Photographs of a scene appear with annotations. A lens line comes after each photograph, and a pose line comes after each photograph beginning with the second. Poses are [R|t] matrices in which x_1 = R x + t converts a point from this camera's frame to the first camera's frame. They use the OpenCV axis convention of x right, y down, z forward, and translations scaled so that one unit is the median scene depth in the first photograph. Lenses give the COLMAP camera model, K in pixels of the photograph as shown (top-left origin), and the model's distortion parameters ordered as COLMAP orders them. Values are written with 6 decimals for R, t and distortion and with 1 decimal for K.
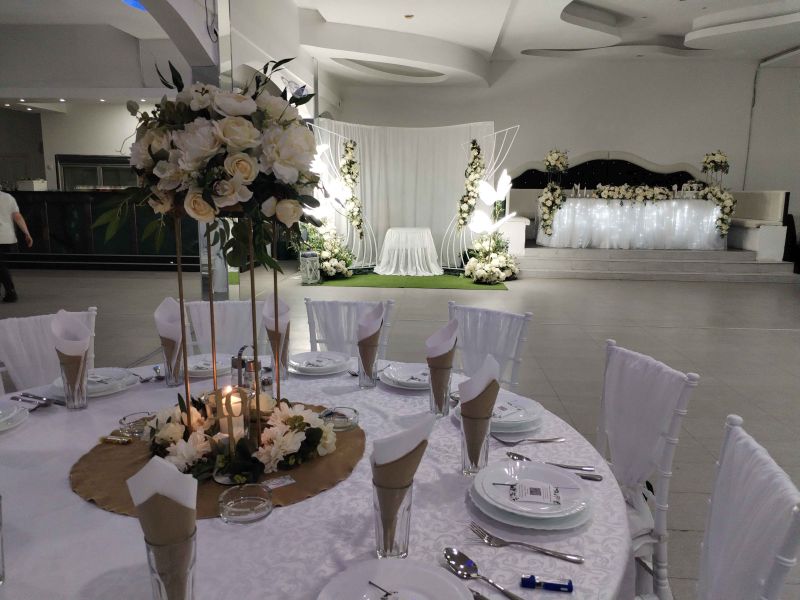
lens RADIAL K [[587.5, 0, 397.6], [0, 587.5, 319.5], [0, 0, 1]] dist [0.003816, -0.002510]
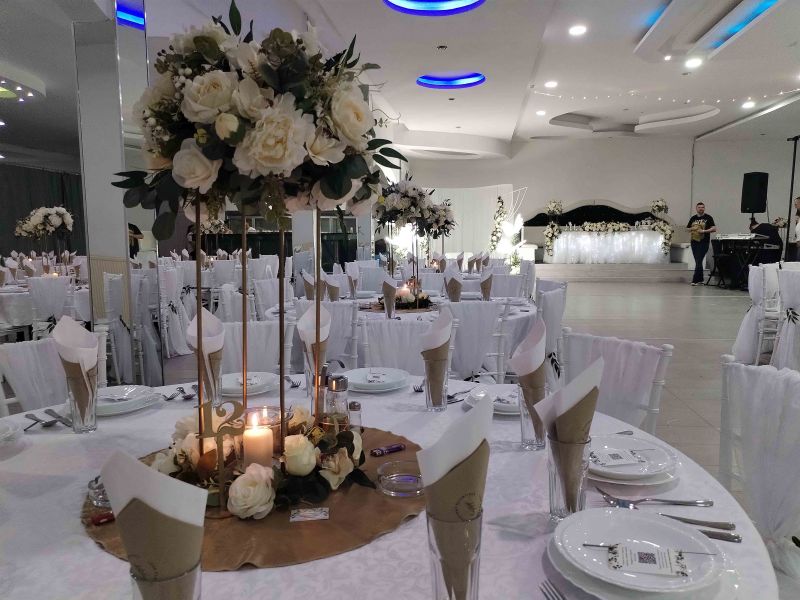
lens RADIAL K [[587.5, 0, 397.6], [0, 587.5, 319.5], [0, 0, 1]] dist [0.003816, -0.002510]
pose [[0.997668, -0.011486, -0.067285, -0.039068], [0.006615, 0.997370, -0.072176, 0.131227], [0.067937, 0.071563, 0.995120, -0.541540]]
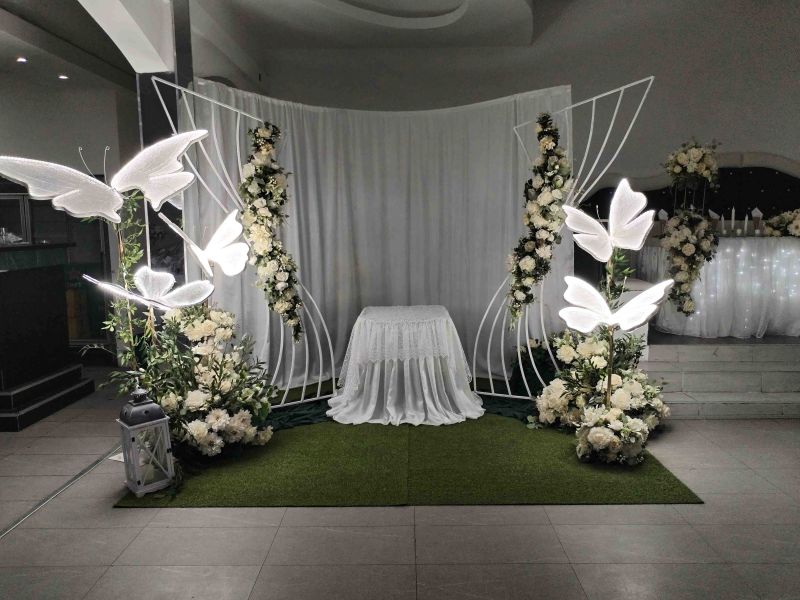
lens RADIAL K [[562.0, 0, 400.0], [0, 562.0, 300.0], [0, 0, 1]] dist [-0.000572, 0.021480]
pose [[0.997583, -0.033600, 0.060818, -0.008847], [0.039242, 0.994790, -0.094091, -0.122642], [-0.057340, 0.096250, 0.993704, 0.560257]]
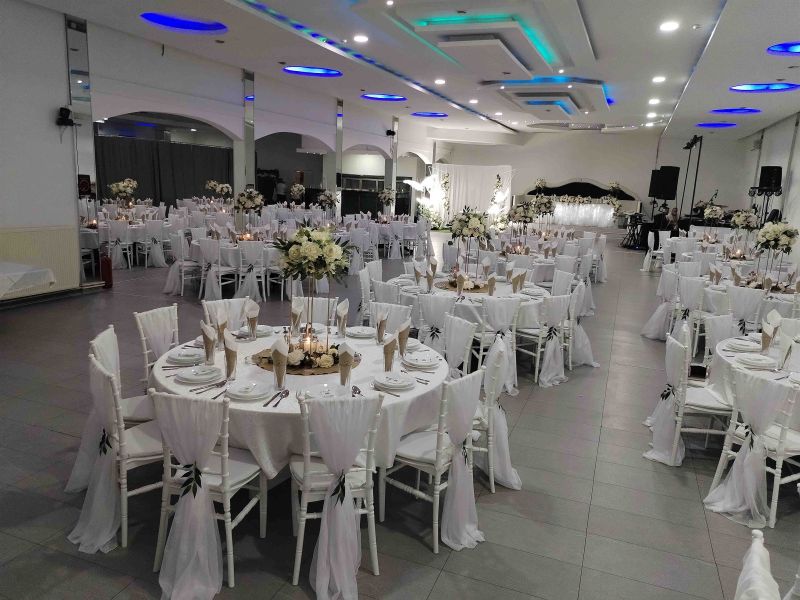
lens RADIAL K [[602.3, 0, 393.1], [0, 602.3, 300.9], [0, 0, 1]] dist [0.000730, 0.000039]
pose [[0.950475, 0.091977, -0.296881, 0.461193], [-0.097938, 0.995179, -0.005233, 0.233058], [0.294968, 0.034049, 0.954900, -1.305452]]
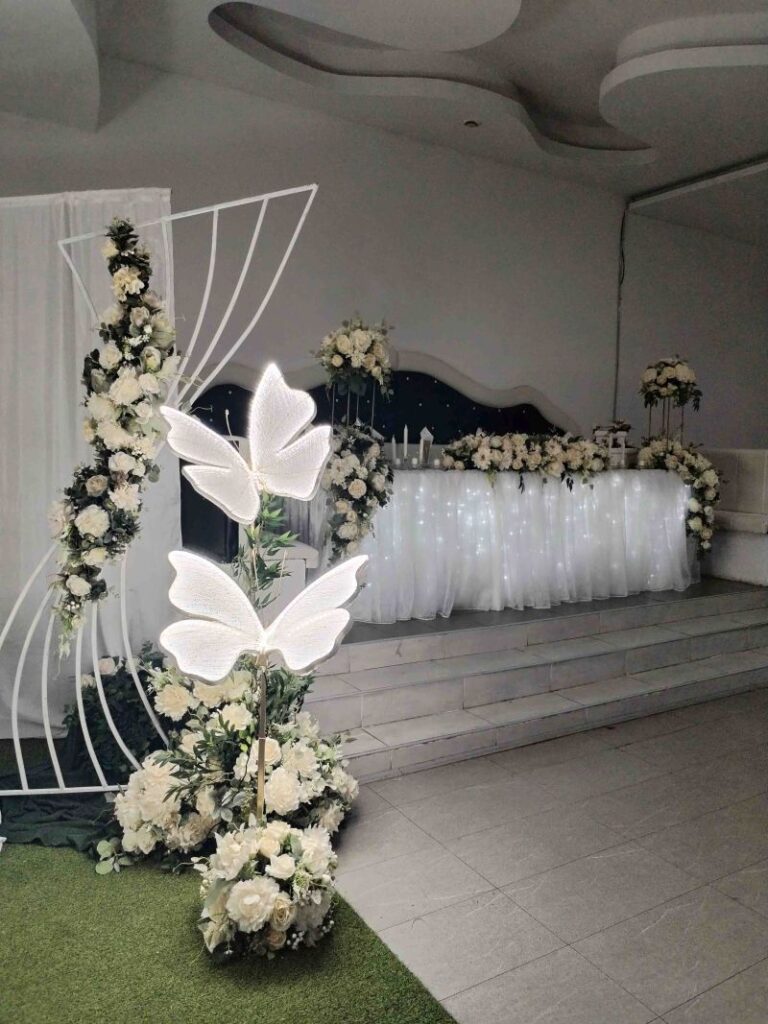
lens RADIAL K [[733.1, 0, 319.8], [0, 733.1, 509.8], [0, 0, 1]] dist [0.003627, -0.001717]
pose [[0.843109, -0.042625, 0.536051, 0.037823], [0.105119, 0.990686, -0.086556, -0.156632], [-0.527368, 0.129326, 0.839737, 0.696158]]
